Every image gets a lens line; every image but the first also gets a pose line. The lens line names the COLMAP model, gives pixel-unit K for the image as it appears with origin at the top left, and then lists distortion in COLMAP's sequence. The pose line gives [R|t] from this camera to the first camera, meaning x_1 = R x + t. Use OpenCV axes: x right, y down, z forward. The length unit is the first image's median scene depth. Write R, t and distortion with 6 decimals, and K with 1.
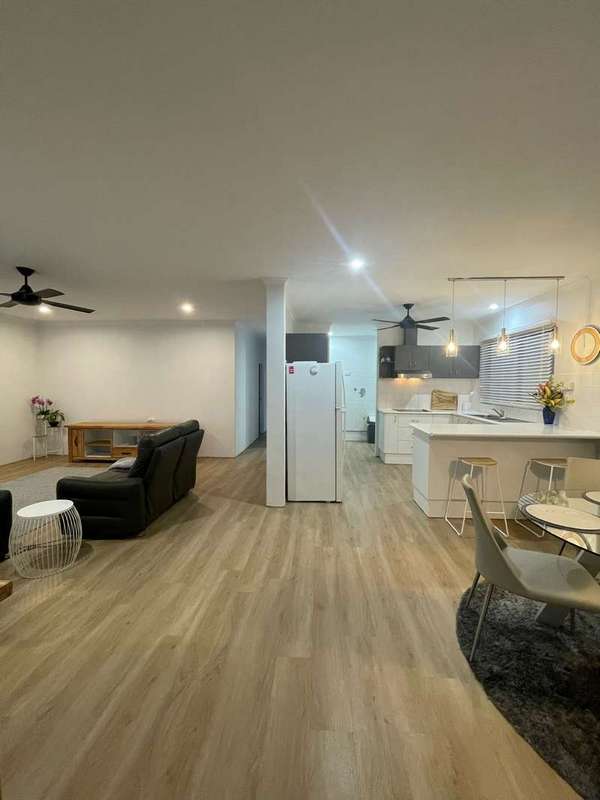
lens RADIAL K [[327.8, 0, 302.4], [0, 327.8, 398.4], [0, 0, 1]] dist [-0.004342, -0.000307]
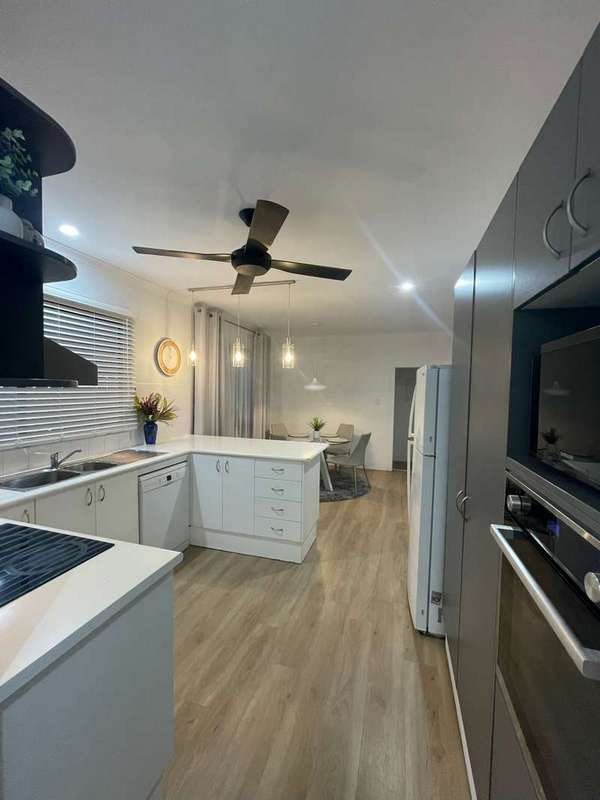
lens RADIAL K [[327.8, 0, 299.8], [0, 327.8, 401.0], [0, 0, 1]] dist [-0.004342, -0.000307]
pose [[-0.970650, -0.020240, 0.239645, 0.242289], [-0.000401, 0.996587, 0.082547, -0.127890], [-0.240498, 0.080028, -0.967345, 2.201075]]
